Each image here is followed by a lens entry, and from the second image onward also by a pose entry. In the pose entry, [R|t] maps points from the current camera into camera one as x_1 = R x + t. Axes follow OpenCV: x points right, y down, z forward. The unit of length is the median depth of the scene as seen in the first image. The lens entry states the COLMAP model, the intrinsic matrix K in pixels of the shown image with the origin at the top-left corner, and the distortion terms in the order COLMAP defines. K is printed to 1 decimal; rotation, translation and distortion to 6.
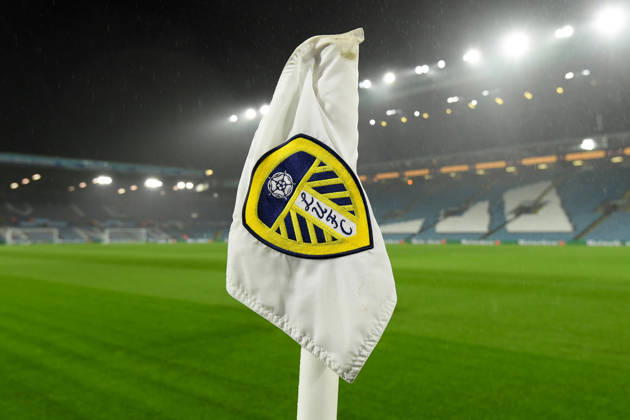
lens RADIAL K [[2710.0, 0, 314.3], [0, 2710.0, 210.2], [0, 0, 1]] dist [0.829718, 0.000000]
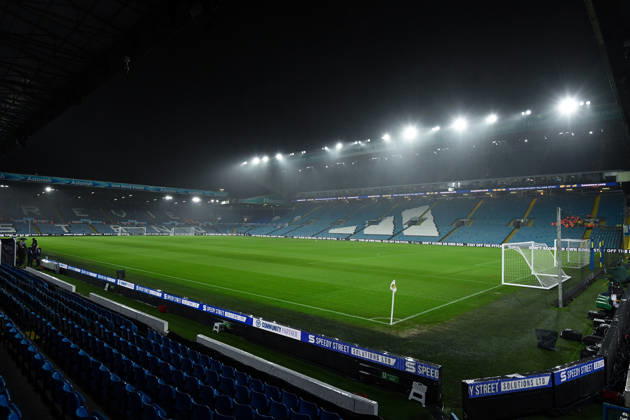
lens RADIAL K [[2710.0, 0, 315.3], [0, 2710.0, 210.0], [0, 0, 1]] dist [0.829718, 0.000000]
pose [[0.999178, 0.020549, 0.034939, -0.046858], [-0.021029, 0.999689, 0.013426, -0.029413], [-0.034652, -0.014149, 0.999299, -0.735703]]
